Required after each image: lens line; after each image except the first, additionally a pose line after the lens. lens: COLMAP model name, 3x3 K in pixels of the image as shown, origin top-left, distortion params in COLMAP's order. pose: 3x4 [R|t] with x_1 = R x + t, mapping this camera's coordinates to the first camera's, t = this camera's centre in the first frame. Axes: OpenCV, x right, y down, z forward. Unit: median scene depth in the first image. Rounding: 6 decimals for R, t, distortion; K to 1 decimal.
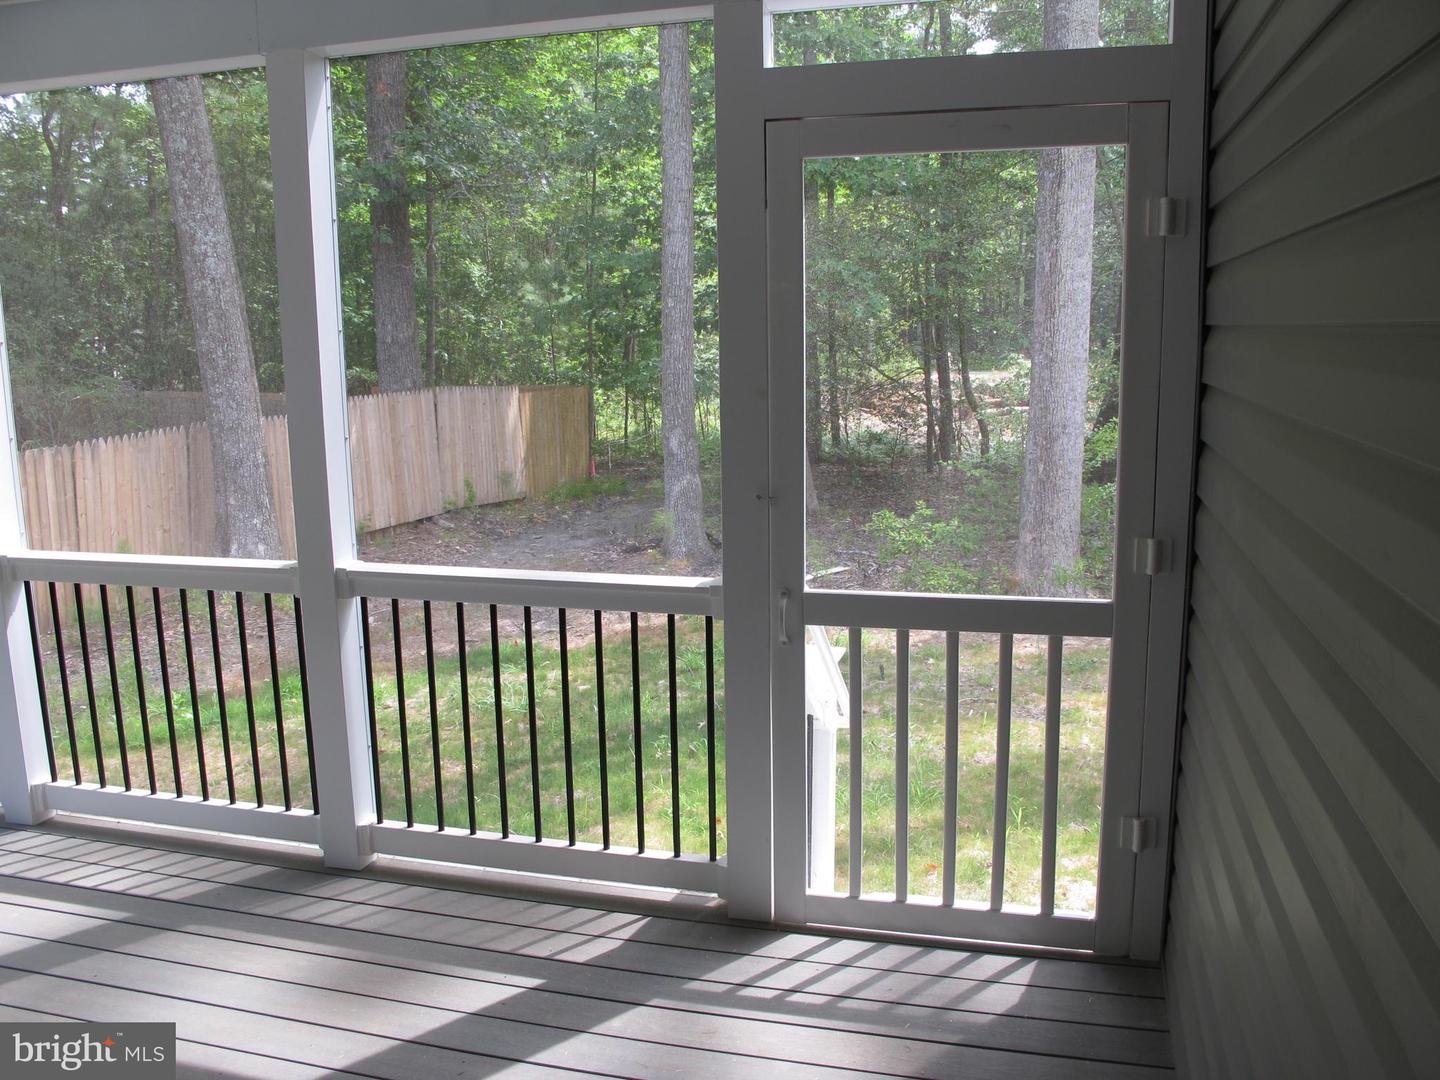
lens RADIAL K [[1197.7, 0, 723.6], [0, 1197.7, 560.6], [0, 0, 1]] dist [-0.143569, 0.102607]
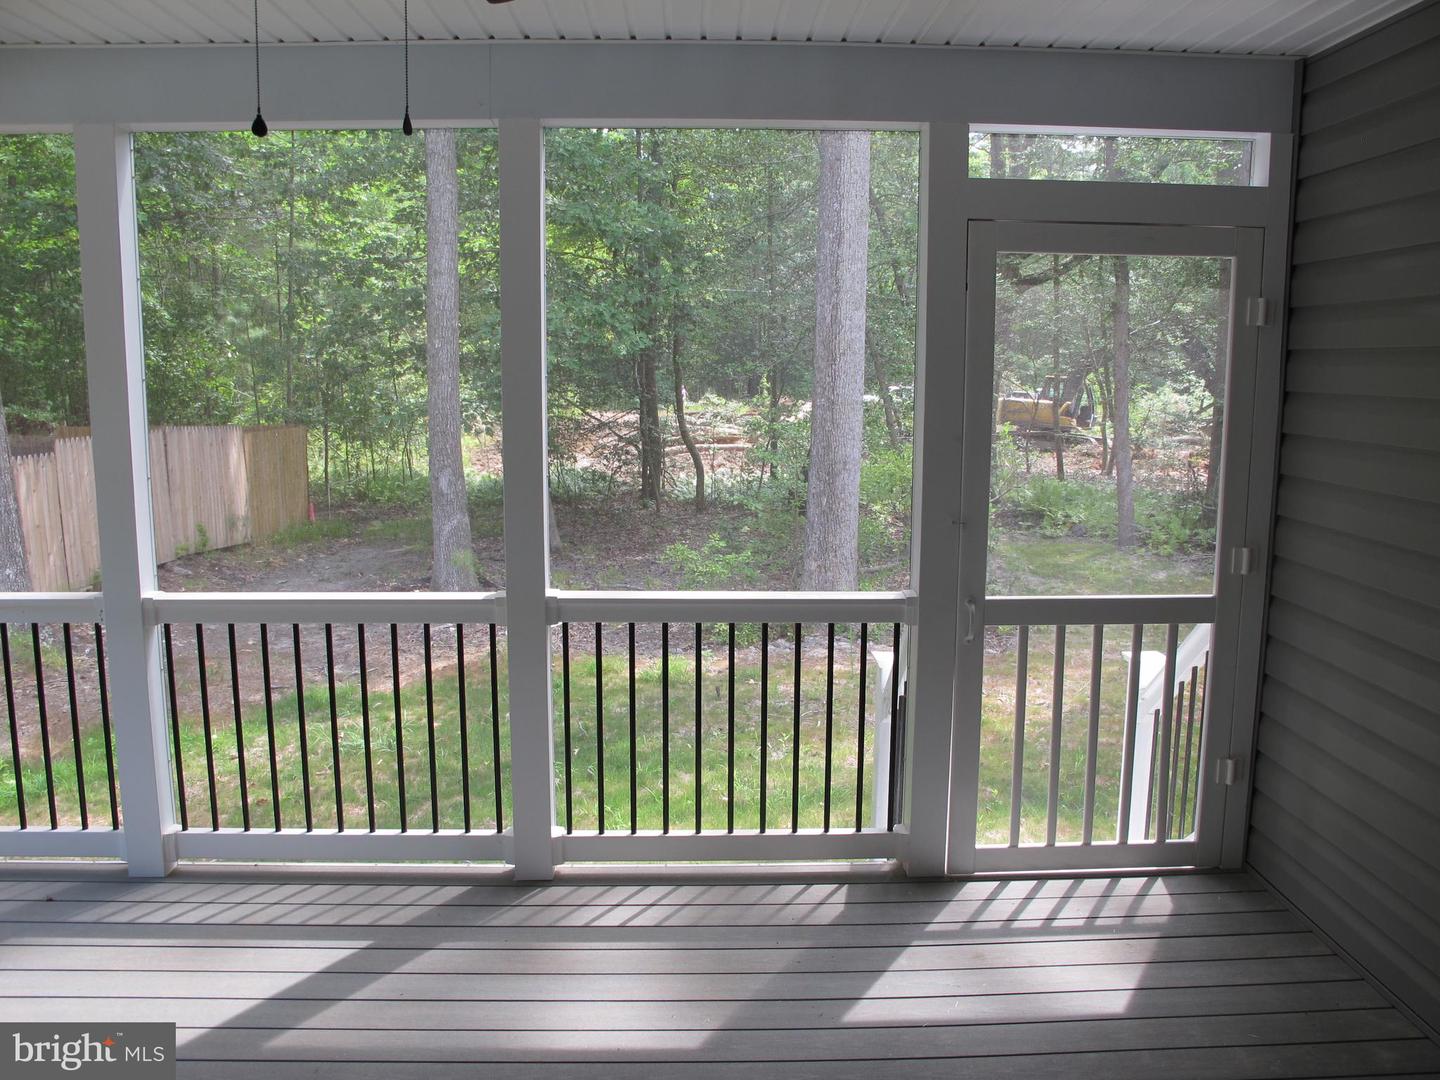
lens RADIAL K [[1197.7, 0, 723.6], [0, 1197.7, 560.6], [0, 0, 1]] dist [-0.143569, 0.102607]
pose [[0.956640, -0.027567, 0.289965, -0.142919], [0.036757, 0.998978, -0.026295, 0.002304], [-0.288944, 0.035813, 0.956676, -0.026575]]
